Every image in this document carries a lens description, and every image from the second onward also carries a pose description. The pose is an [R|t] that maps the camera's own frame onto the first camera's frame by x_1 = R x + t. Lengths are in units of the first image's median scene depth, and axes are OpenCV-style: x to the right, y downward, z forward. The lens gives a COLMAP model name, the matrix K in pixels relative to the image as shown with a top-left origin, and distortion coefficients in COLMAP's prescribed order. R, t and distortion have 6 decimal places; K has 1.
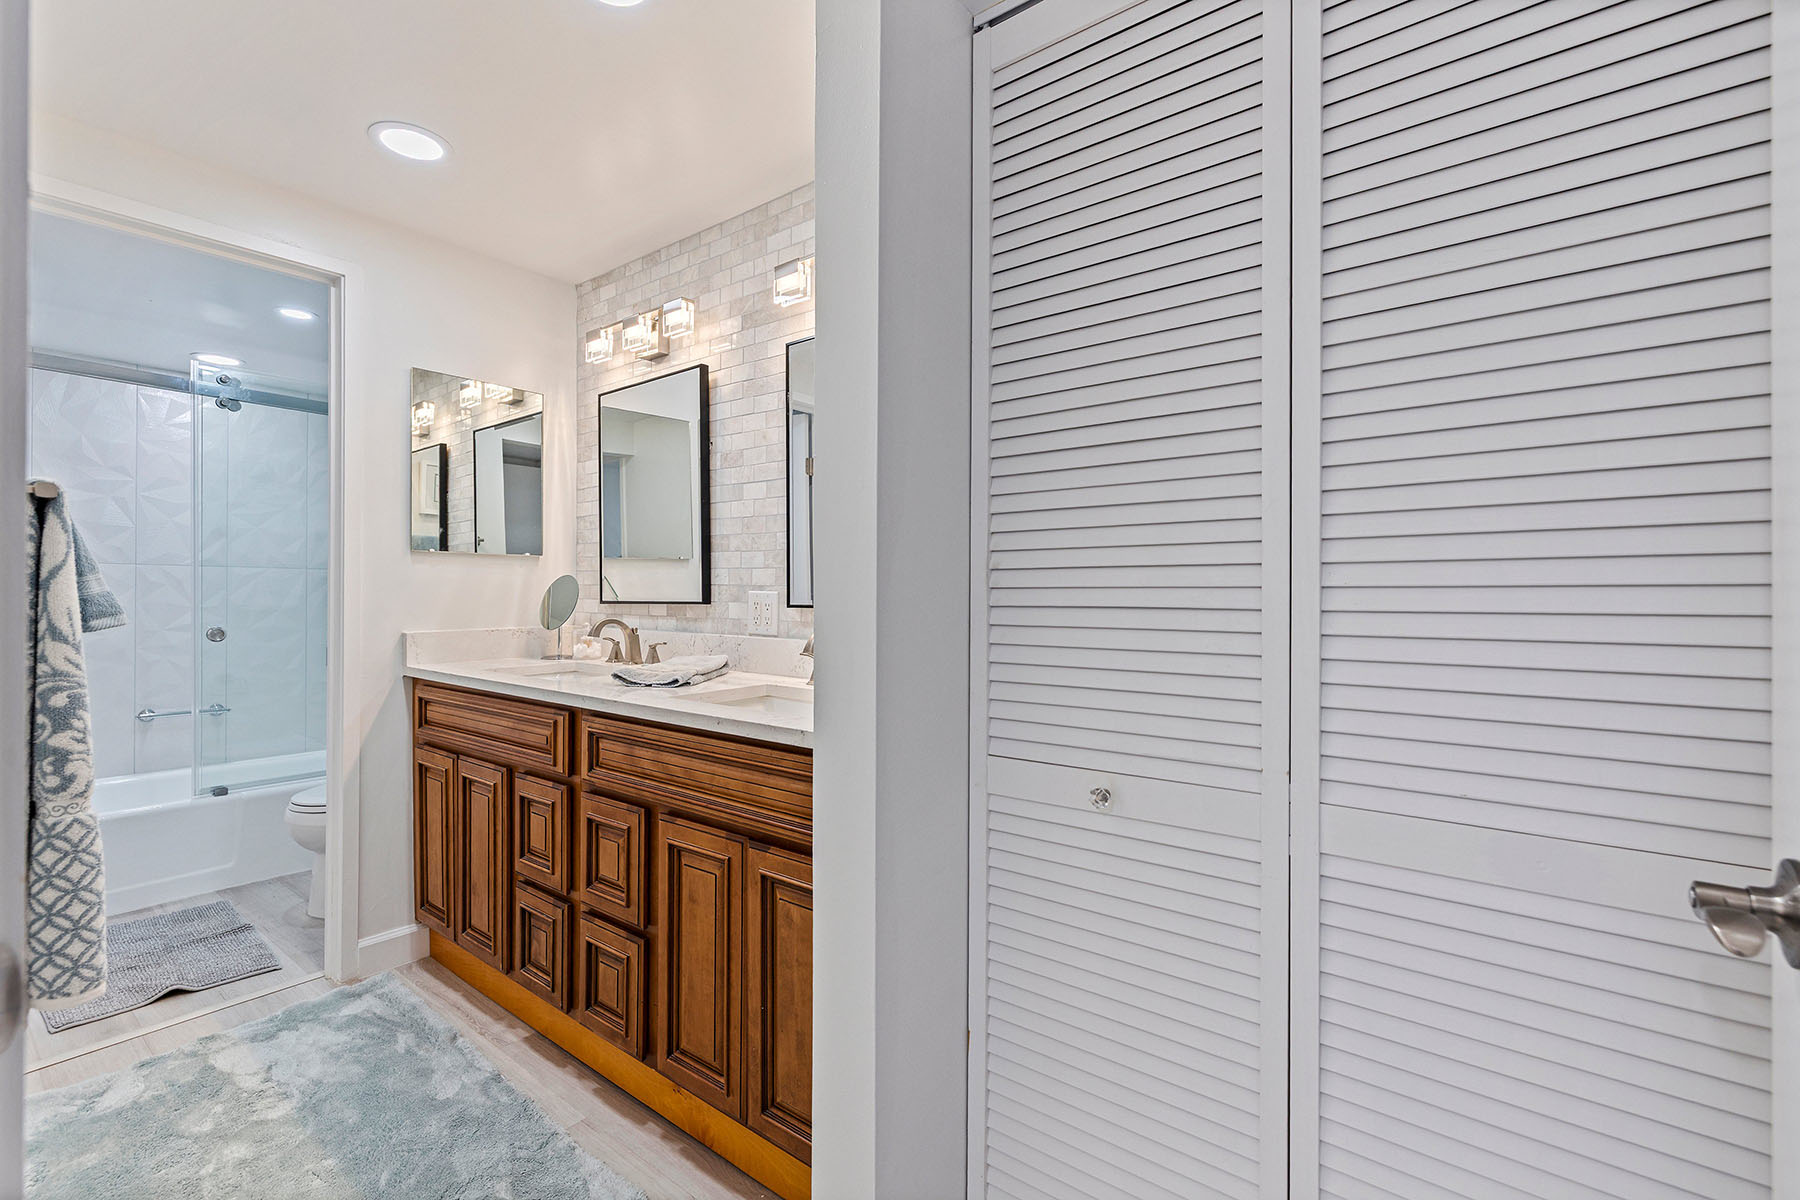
lens RADIAL K [[782.9, 0, 891.4], [0, 782.9, 590.8], [0, 0, 1]] dist [0.012142, 0.000469]
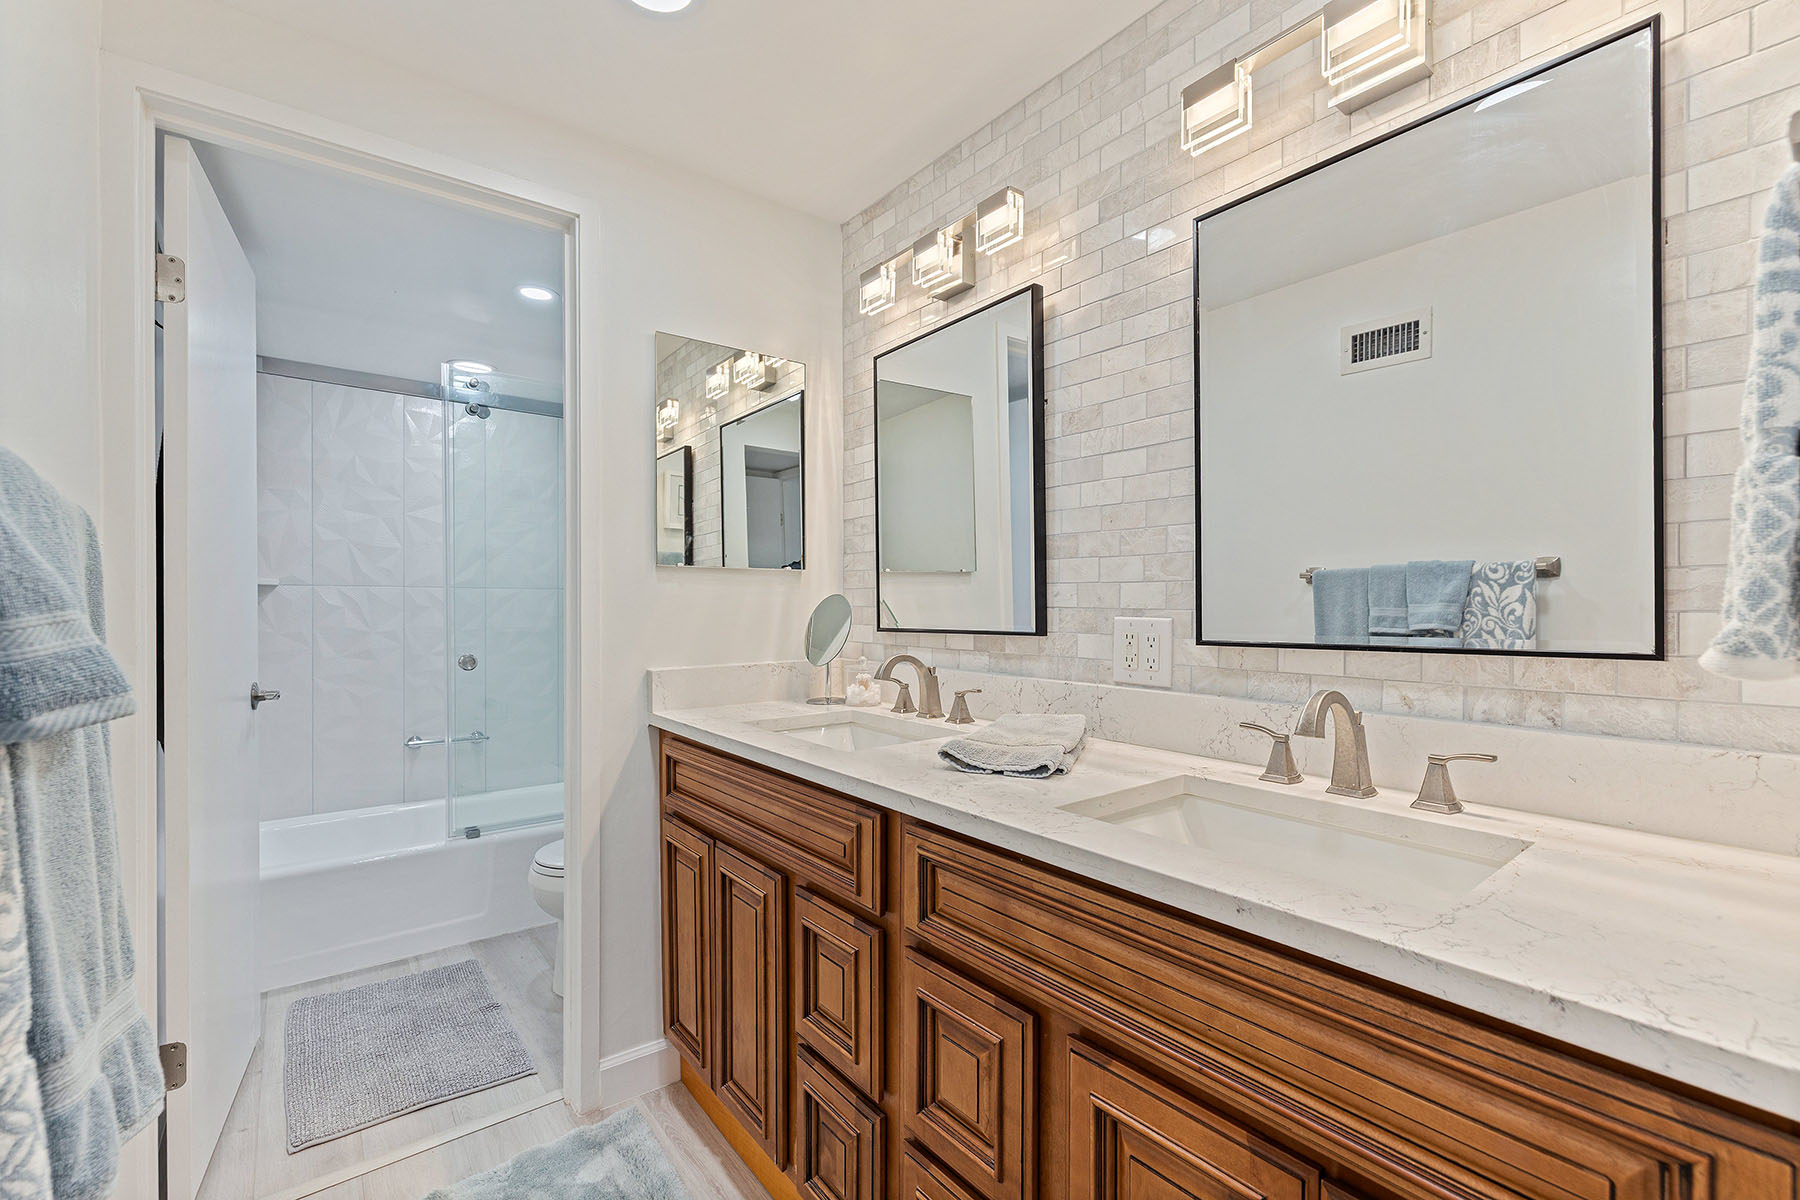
lens RADIAL K [[782.9, 0, 905.9], [0, 782.9, 605.6], [0, 0, 1]] dist [0.012142, 0.000469]
pose [[0.971426, -0.005828, -0.237269, -0.187544], [0.006029, 0.999982, 0.000118, -0.009992], [0.237264, -0.001545, 0.971444, 0.305934]]
